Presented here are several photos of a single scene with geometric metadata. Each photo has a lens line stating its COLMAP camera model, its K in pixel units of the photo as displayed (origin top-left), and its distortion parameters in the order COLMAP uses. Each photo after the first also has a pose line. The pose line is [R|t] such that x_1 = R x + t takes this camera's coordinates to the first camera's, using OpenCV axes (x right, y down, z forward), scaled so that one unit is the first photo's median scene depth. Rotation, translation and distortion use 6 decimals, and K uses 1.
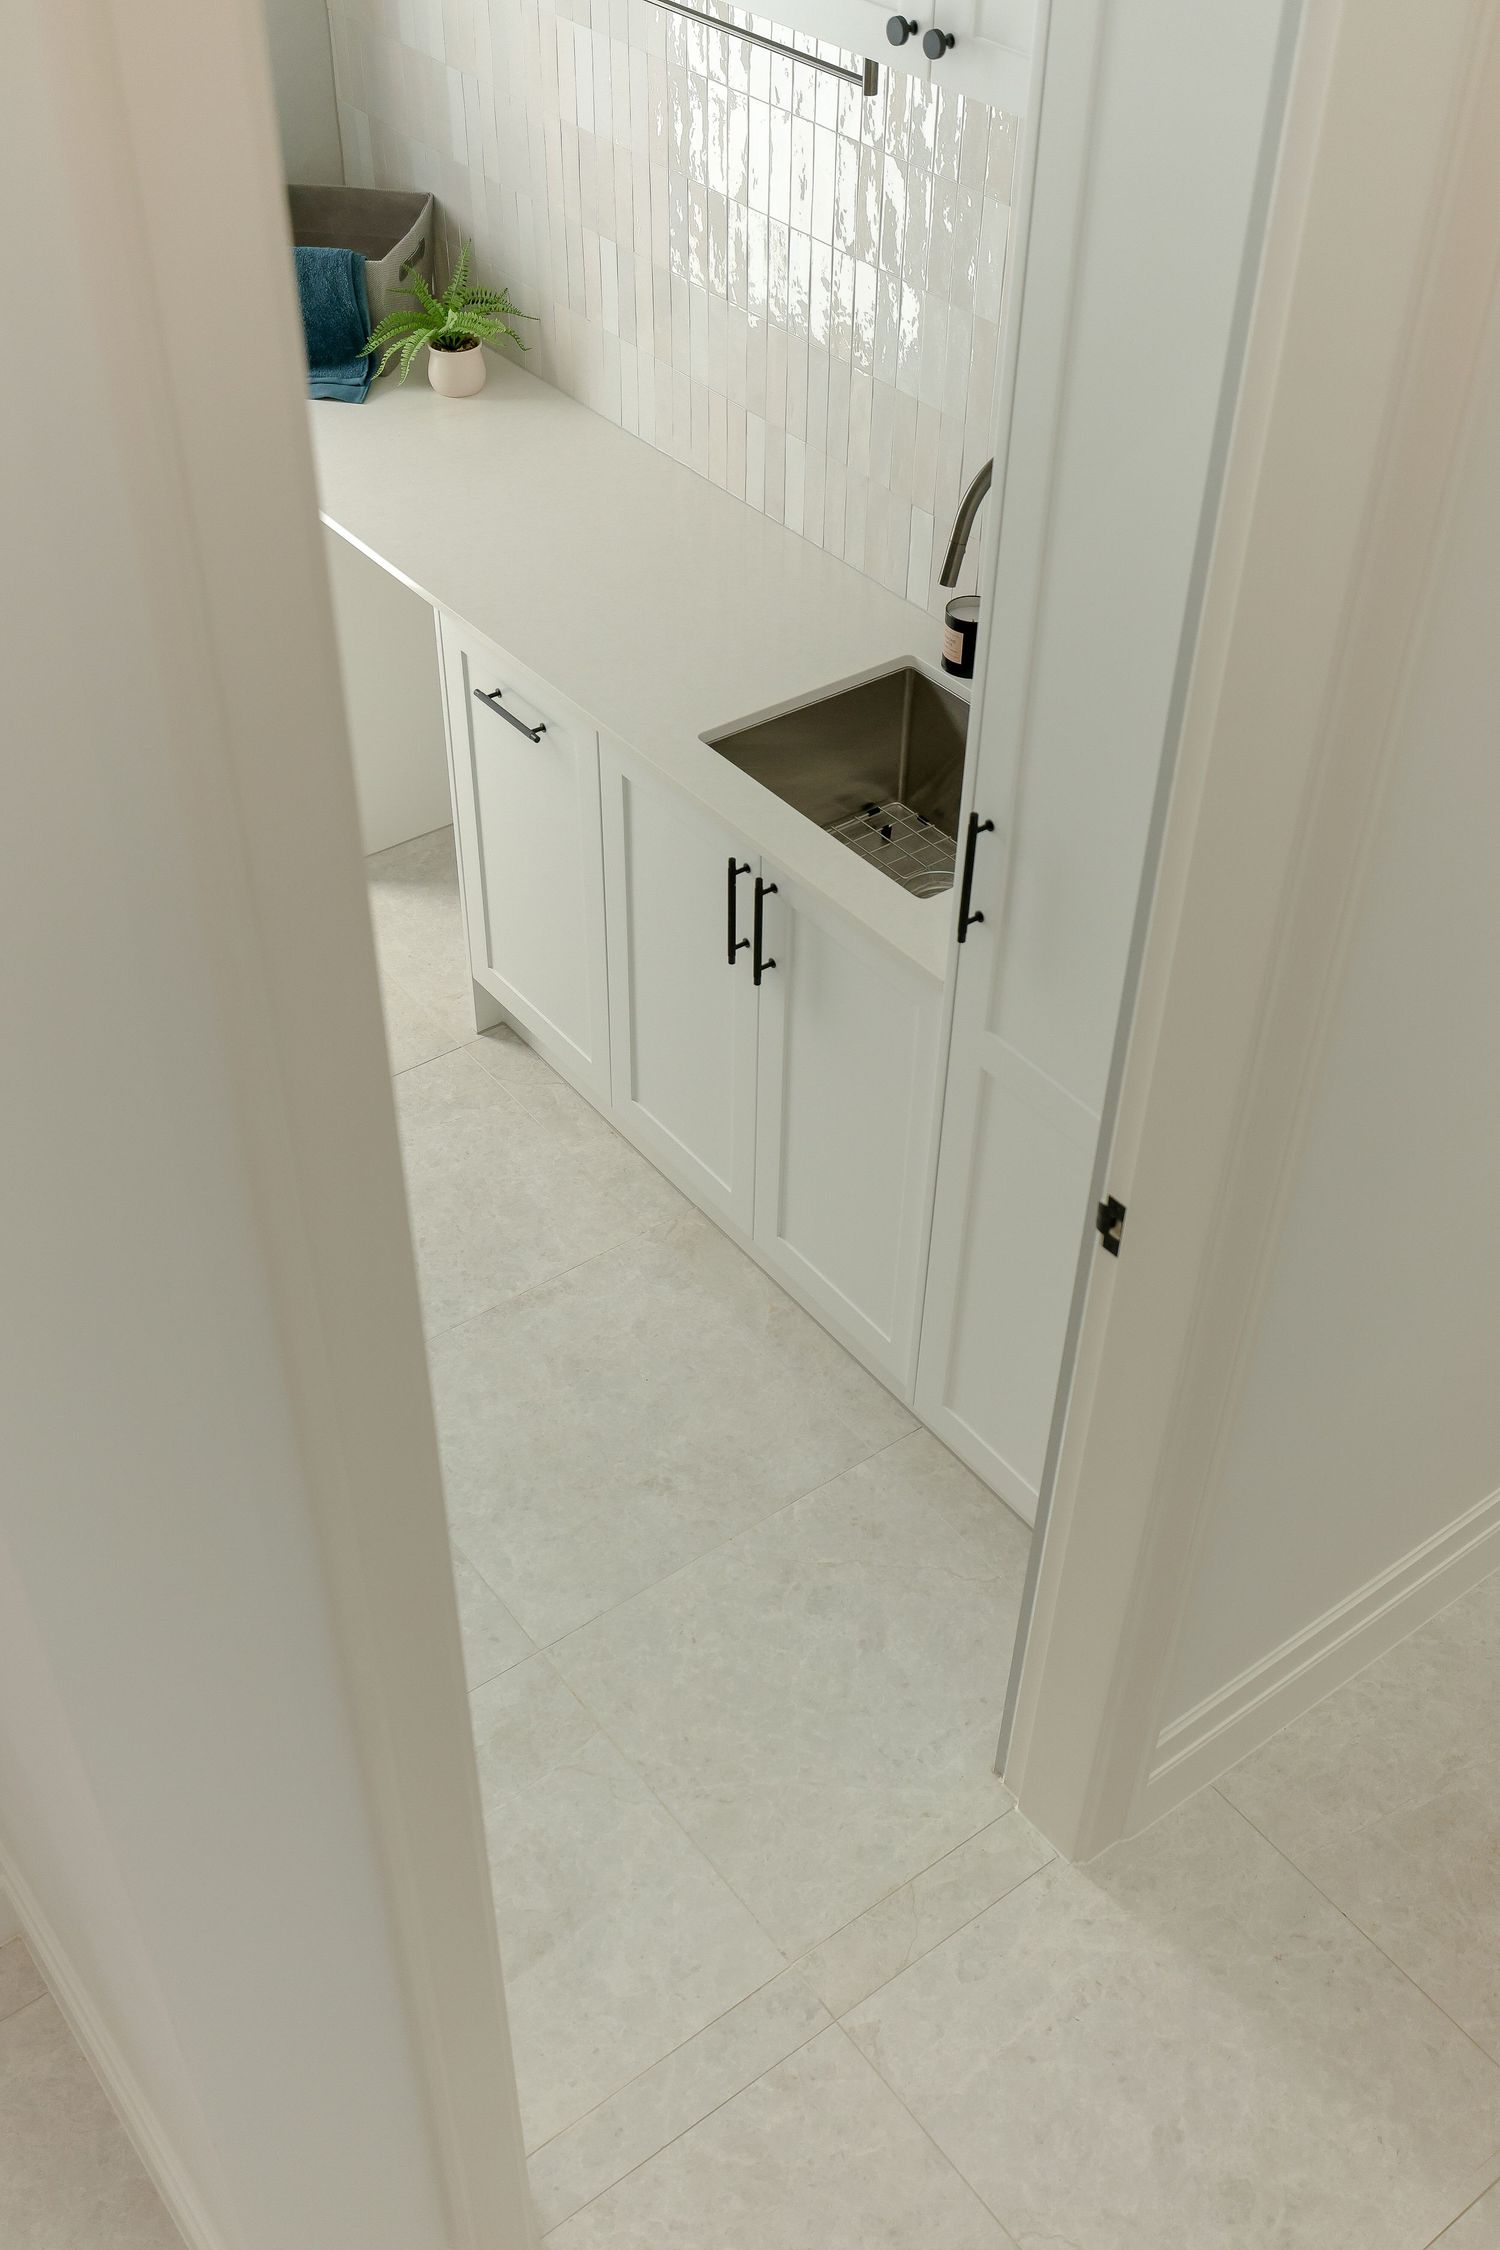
lens RADIAL K [[2203.4, 0, 748.8], [0, 2203.4, 1127.1], [0, 0, 1]] dist [-0.061419, 0.000000]
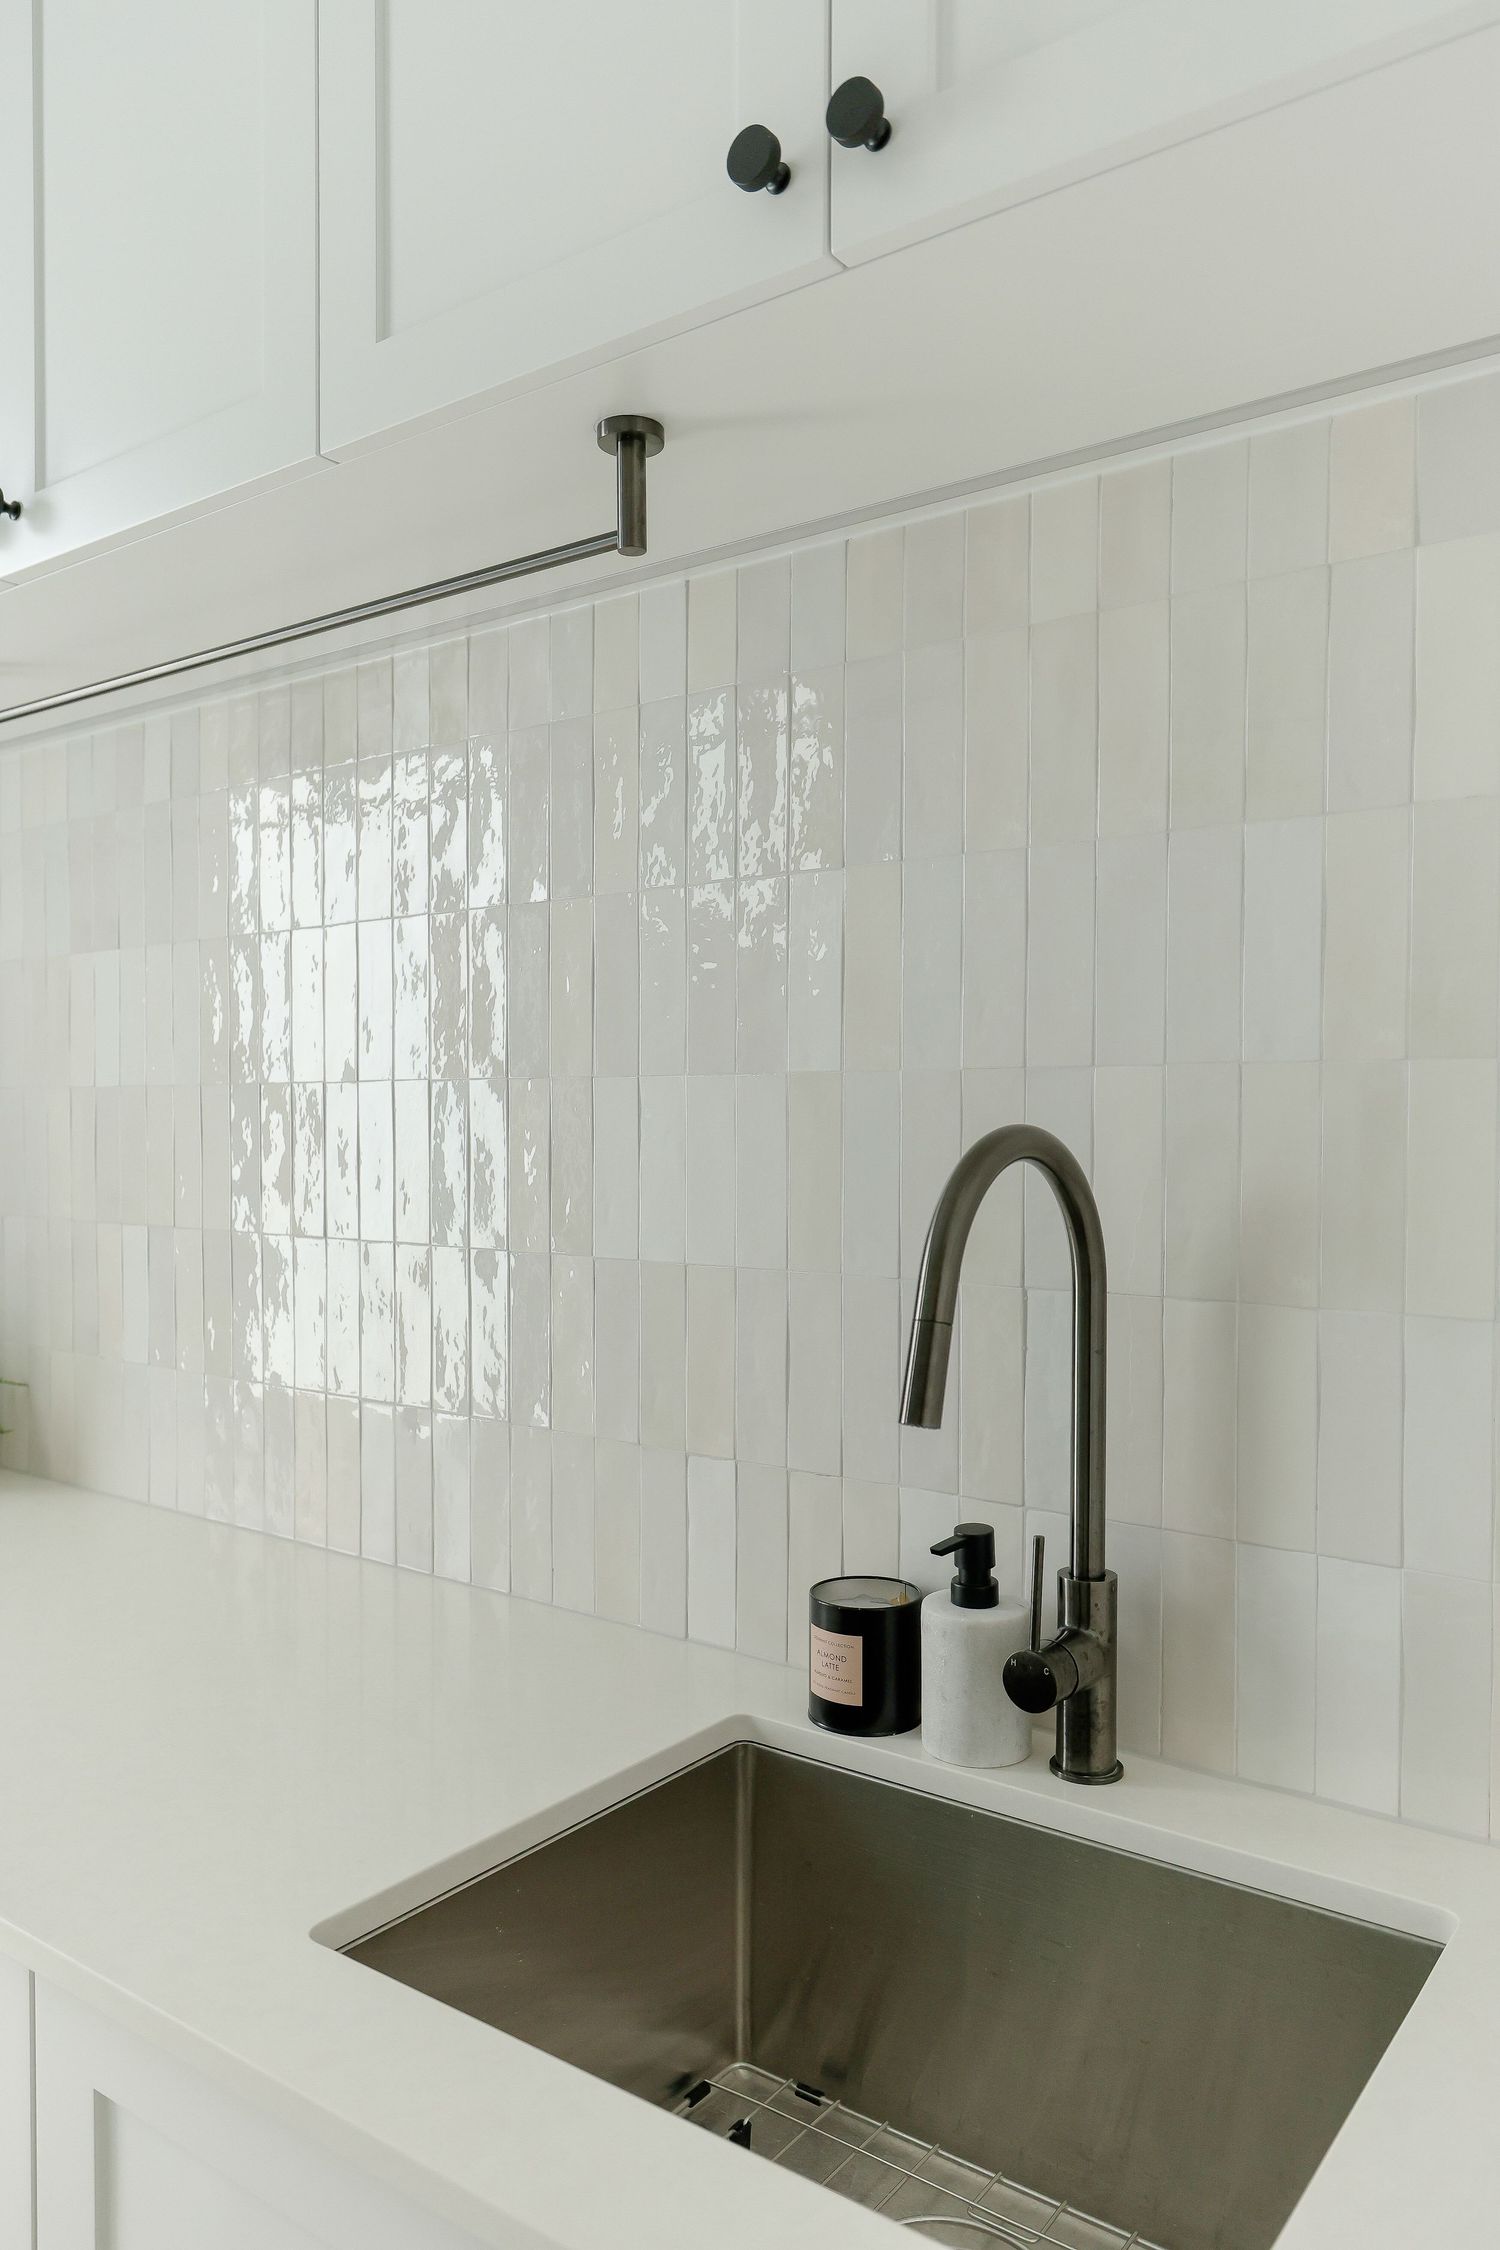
lens RADIAL K [[1602.5, 0, 761.3], [0, 1602.5, 1133.4], [0, 0, 1]] dist [0.010082, -0.003337]
pose [[0.956172, -0.012799, 0.292525, -0.025710], [0.199195, 0.760665, -0.617827, -0.086294], [-0.214606, 0.649018, 0.729876, 0.623982]]
